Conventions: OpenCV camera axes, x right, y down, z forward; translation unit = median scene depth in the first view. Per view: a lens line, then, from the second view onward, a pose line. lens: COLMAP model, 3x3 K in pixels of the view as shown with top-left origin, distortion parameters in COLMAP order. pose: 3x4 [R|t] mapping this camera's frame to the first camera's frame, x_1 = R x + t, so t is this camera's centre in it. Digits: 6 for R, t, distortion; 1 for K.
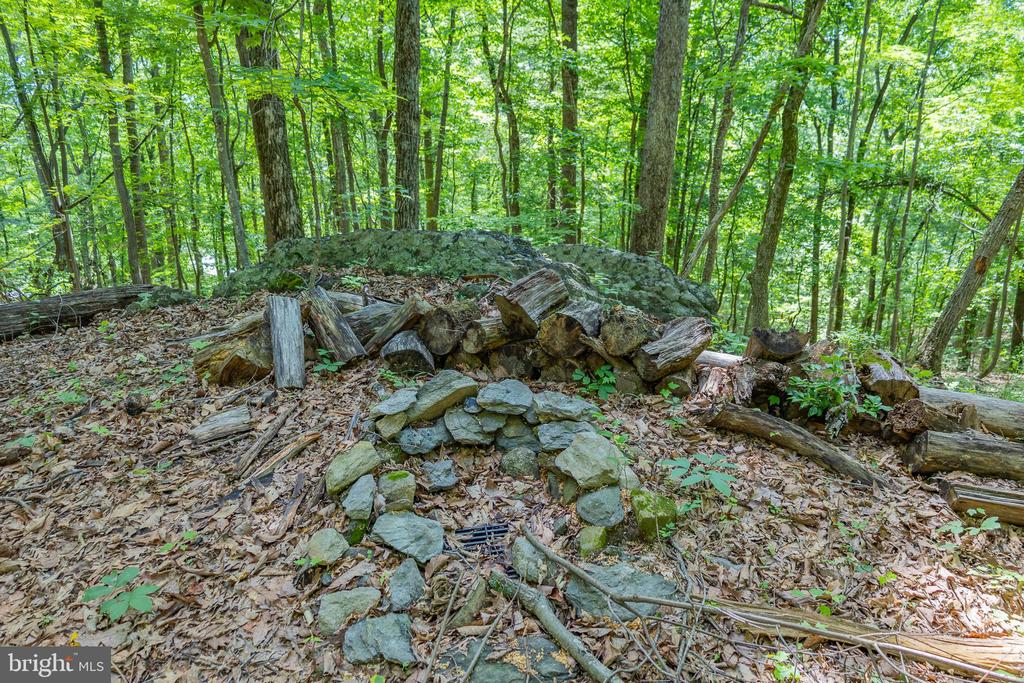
lens RADIAL K [[702.6, 0, 517.1], [0, 702.6, 342.3], [0, 0, 1]] dist [0.009133, -0.000586]
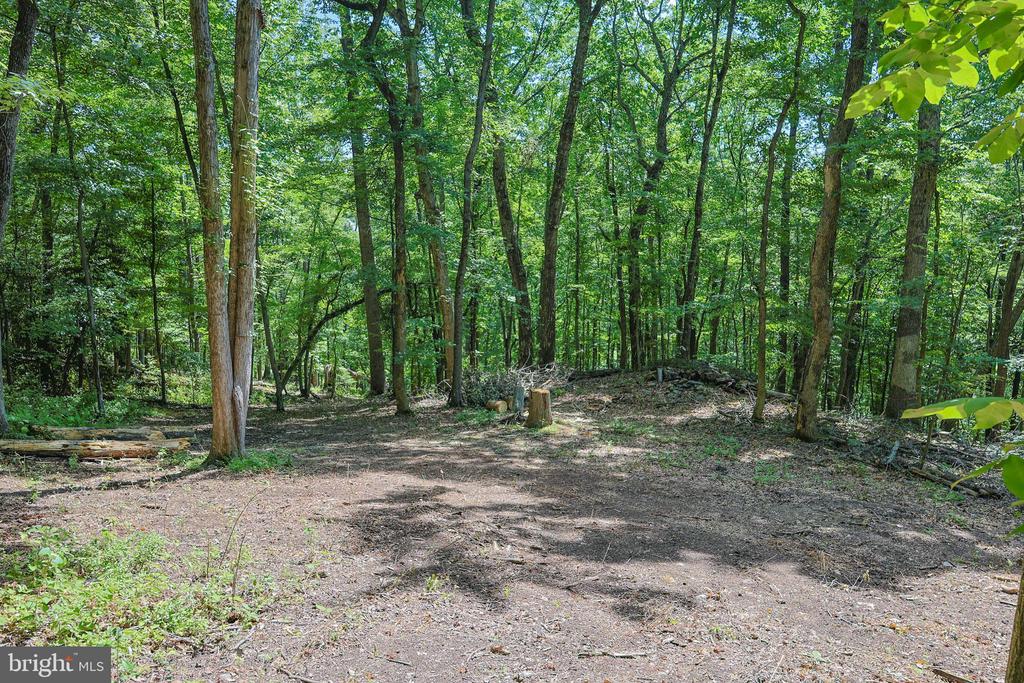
lens RADIAL K [[702.6, 0, 518.0], [0, 702.6, 342.7], [0, 0, 1]] dist [0.009133, -0.000586]
pose [[0.920020, 0.042183, -0.389593, 0.966312], [-0.114324, 0.979832, -0.163885, 0.905808], [0.374823, 0.195318, 0.906288, -5.347027]]
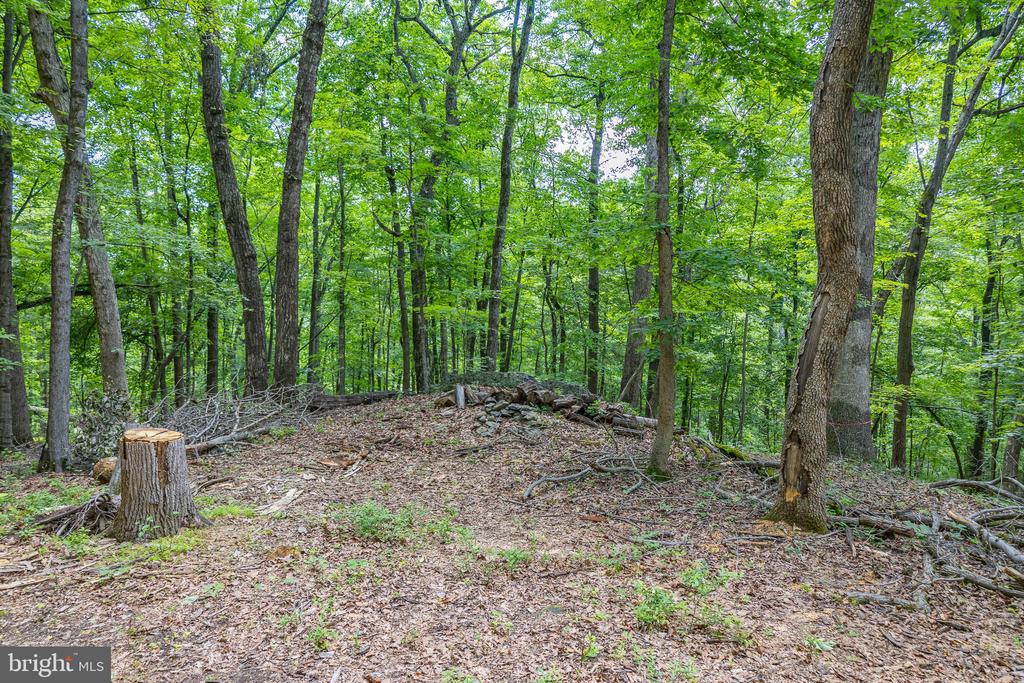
lens RADIAL K [[702.6, 0, 512.3], [0, 702.6, 347.5], [0, 0, 1]] dist [0.009133, -0.000586]
pose [[0.993821, 0.023168, -0.108545, 0.351639], [-0.047640, 0.972343, -0.228648, 0.588687], [0.100246, 0.232406, 0.967439, -2.685923]]
